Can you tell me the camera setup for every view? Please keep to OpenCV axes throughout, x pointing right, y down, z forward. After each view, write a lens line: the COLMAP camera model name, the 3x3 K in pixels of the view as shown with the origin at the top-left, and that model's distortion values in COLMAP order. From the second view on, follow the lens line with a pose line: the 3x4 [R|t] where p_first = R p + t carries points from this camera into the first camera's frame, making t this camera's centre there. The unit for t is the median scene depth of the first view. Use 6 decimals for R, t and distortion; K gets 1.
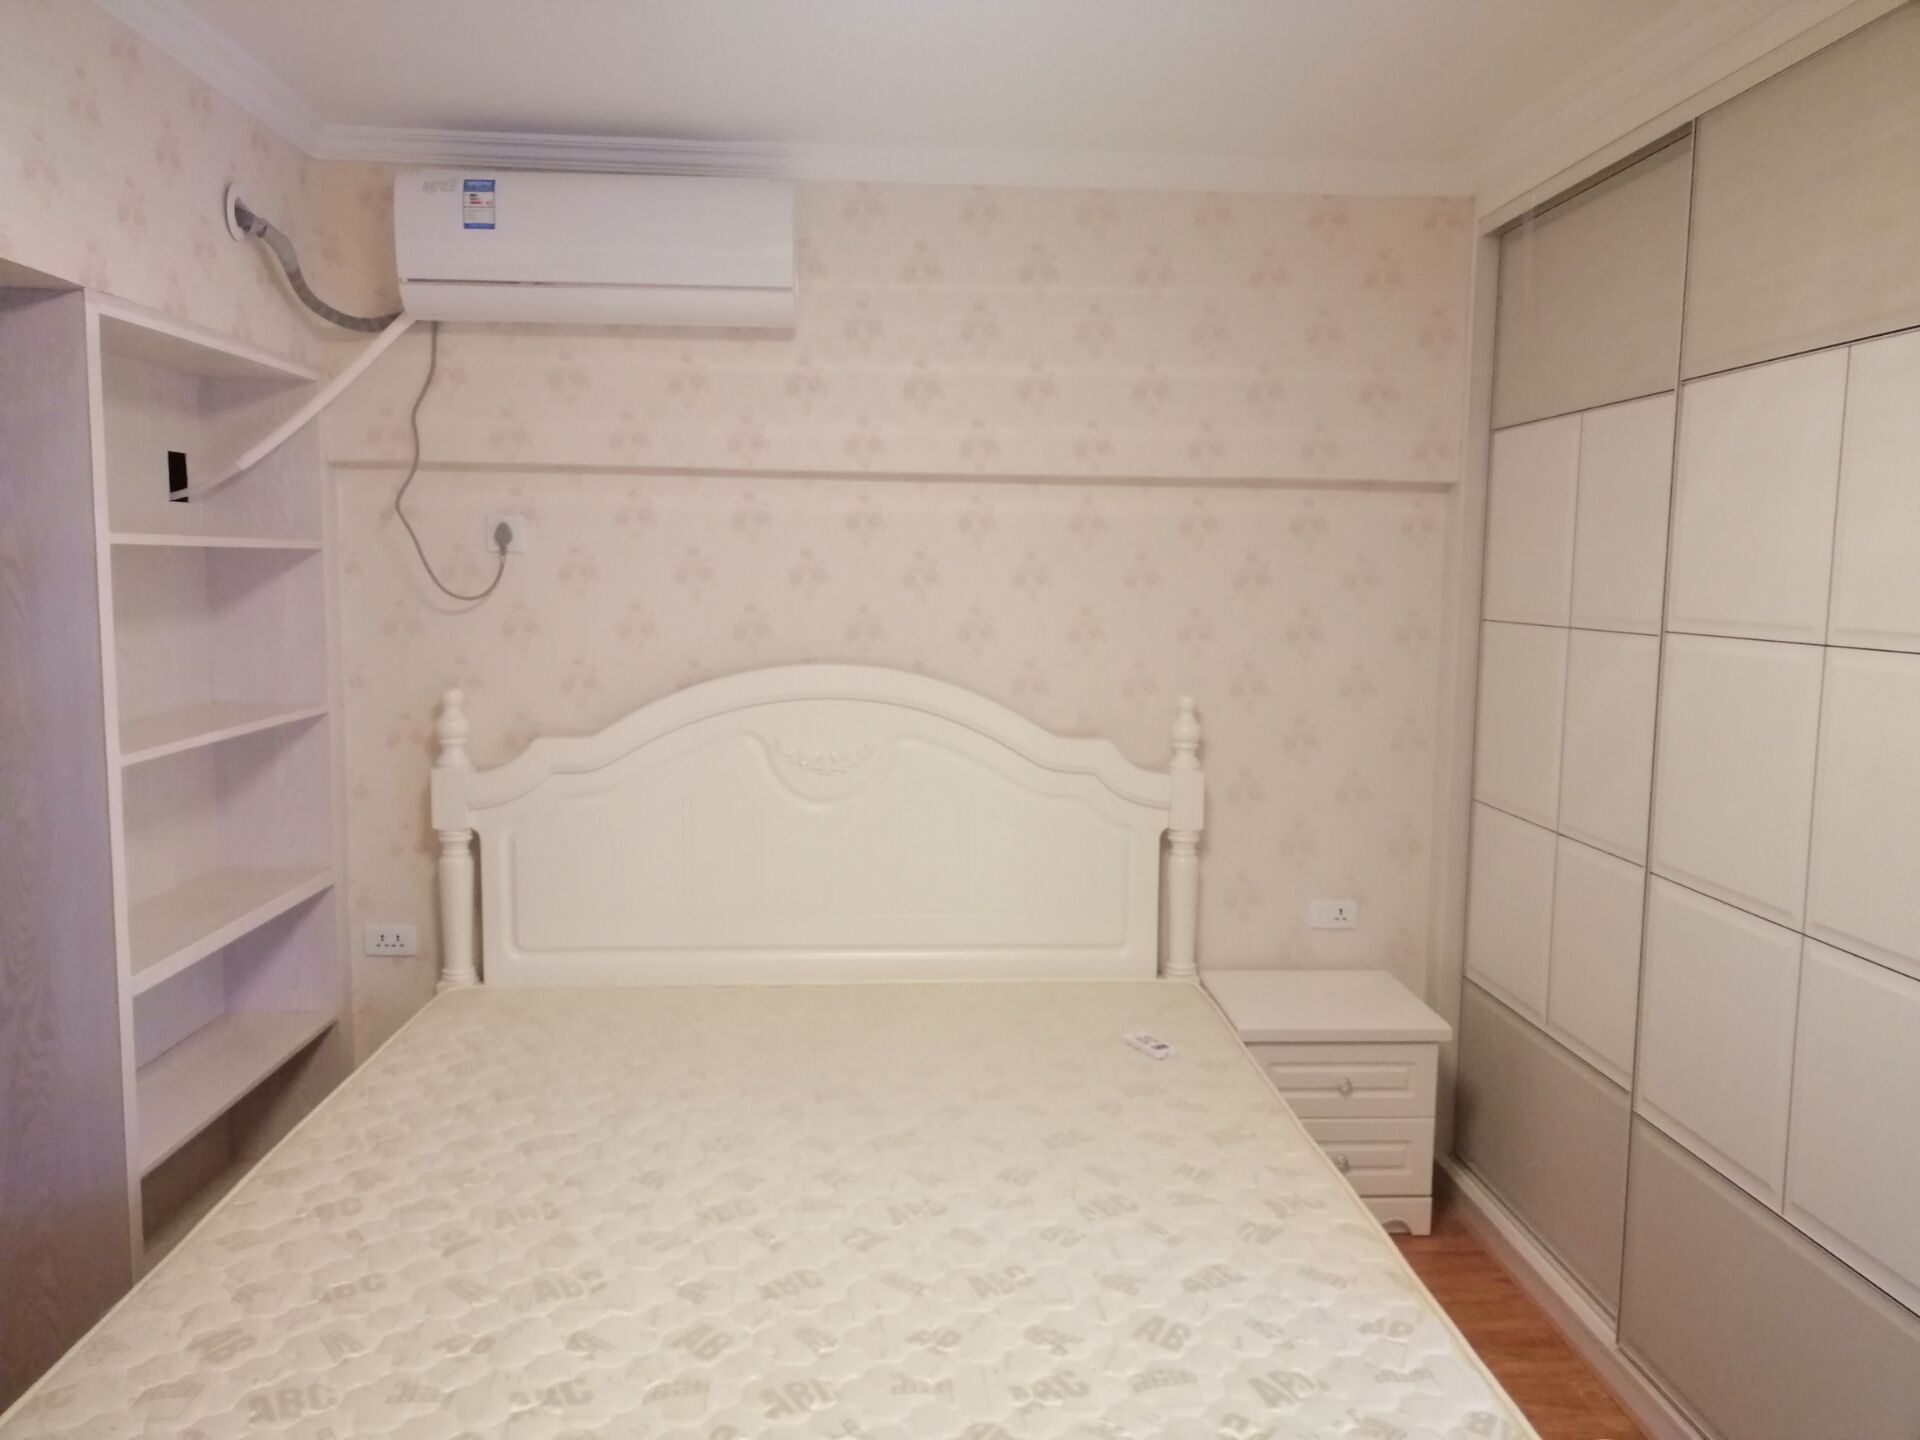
lens RADIAL K [[1415.9, 0, 955.4], [0, 1415.9, 721.3], [0, 0, 1]] dist [0.085926, -0.157453]
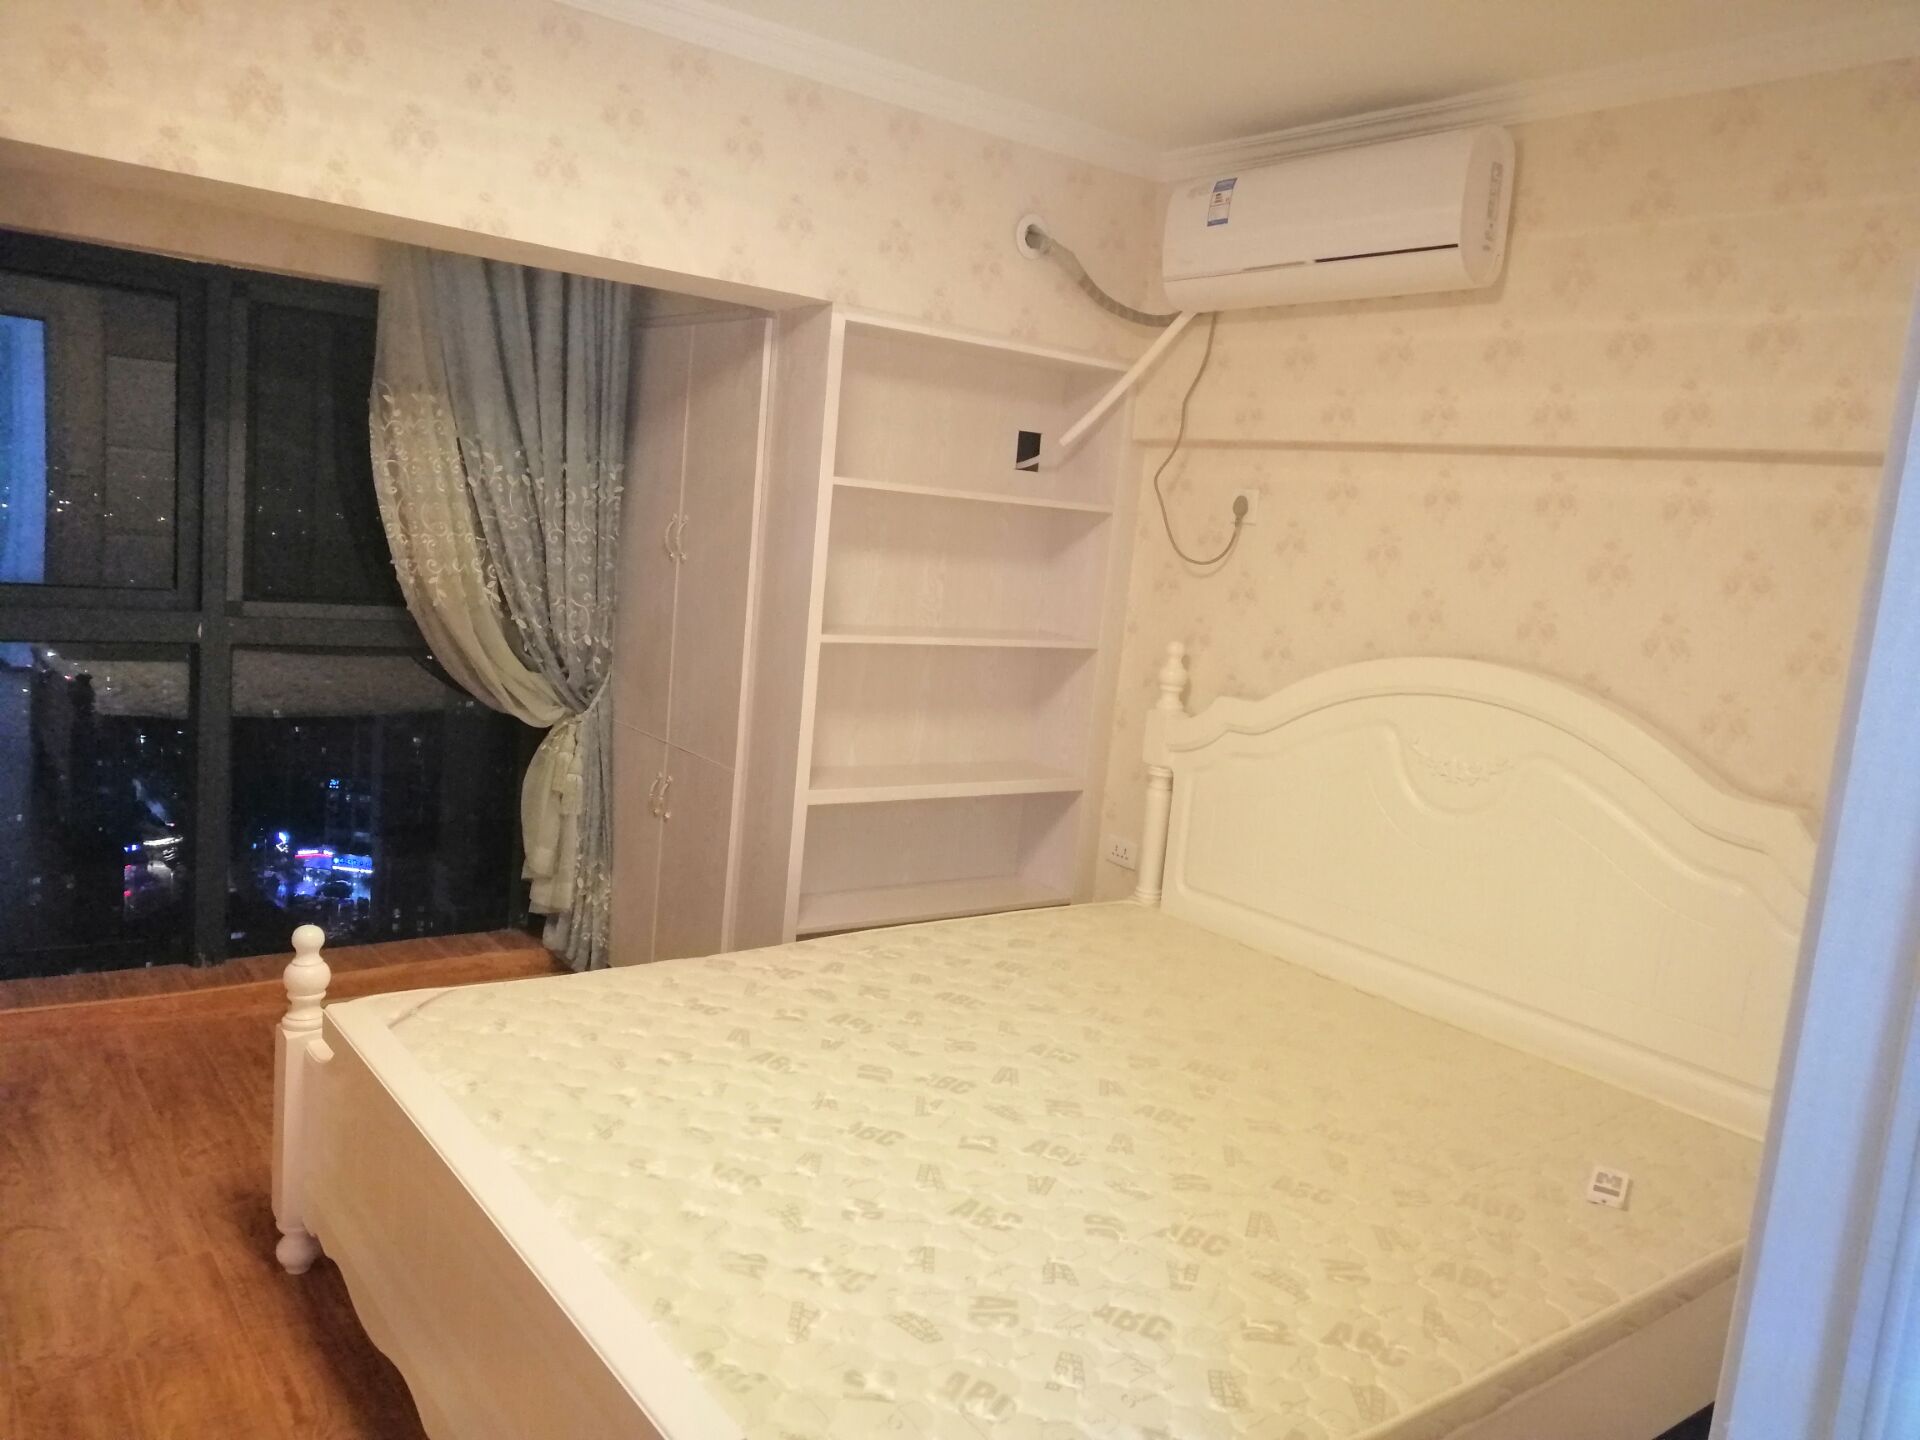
lens RADIAL K [[1415.9, 0, 955.4], [0, 1415.9, 721.3], [0, 0, 1]] dist [0.085926, -0.157453]
pose [[0.554918, 0.155948, -0.817157, 0.489410], [-0.173413, 0.982378, 0.069718, -0.009410], [0.813630, 0.103018, 0.572183, 0.232761]]
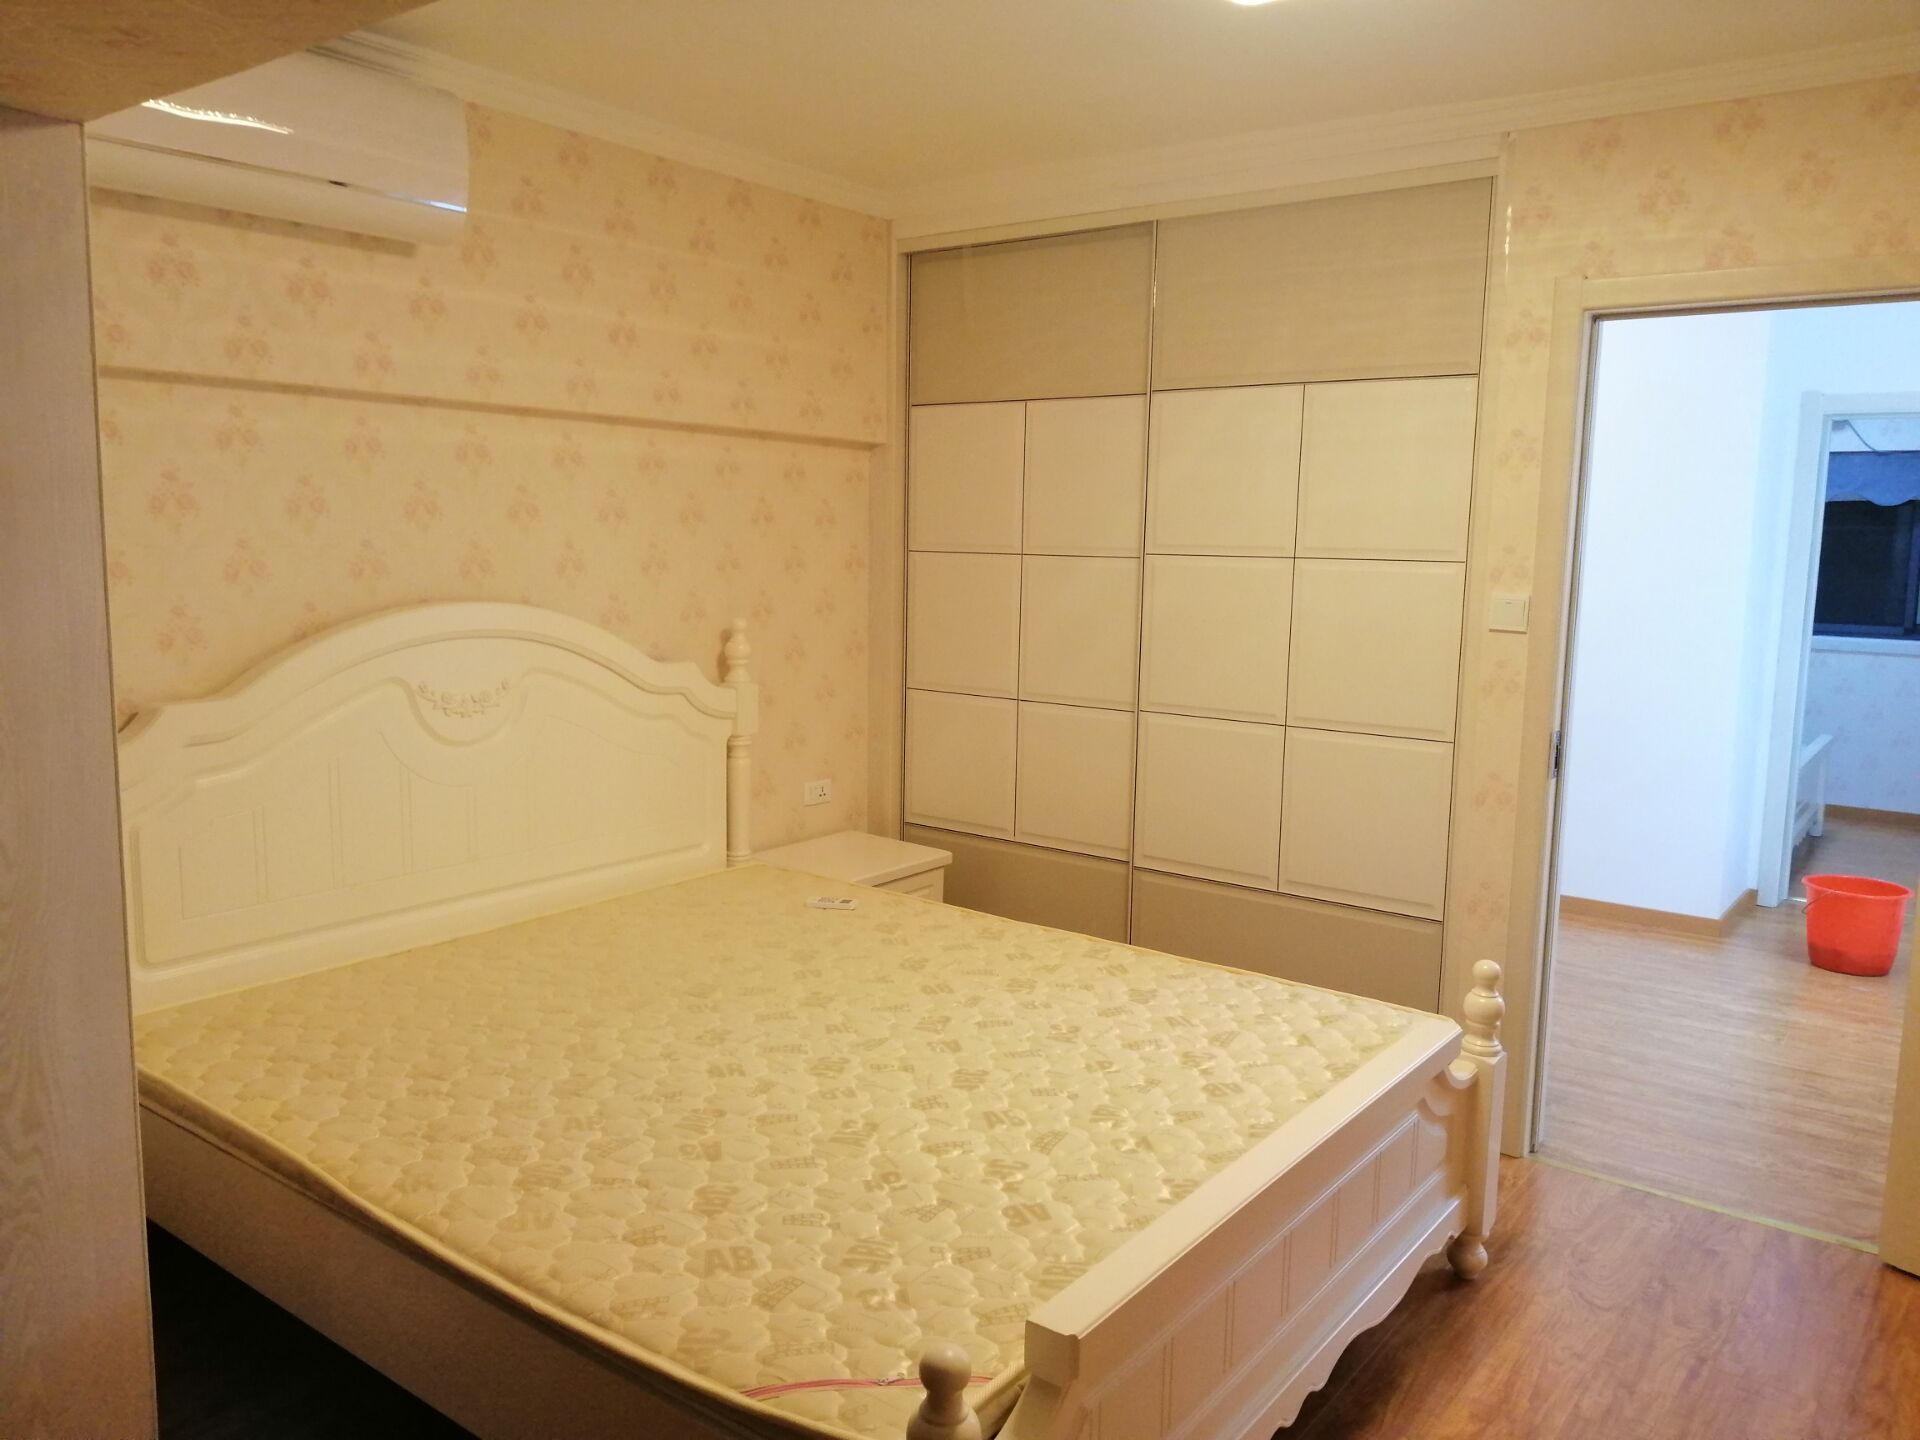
lens RADIAL K [[1434.2, 0, 960.0], [0, 1434.2, 720.0], [0, 0, 1]] dist [0.076917, -0.174036]
pose [[0.643954, -0.100067, 0.758492, -0.651316], [0.071516, 0.994942, 0.070546, -0.005866], [-0.761715, 0.008816, 0.647853, 0.114201]]
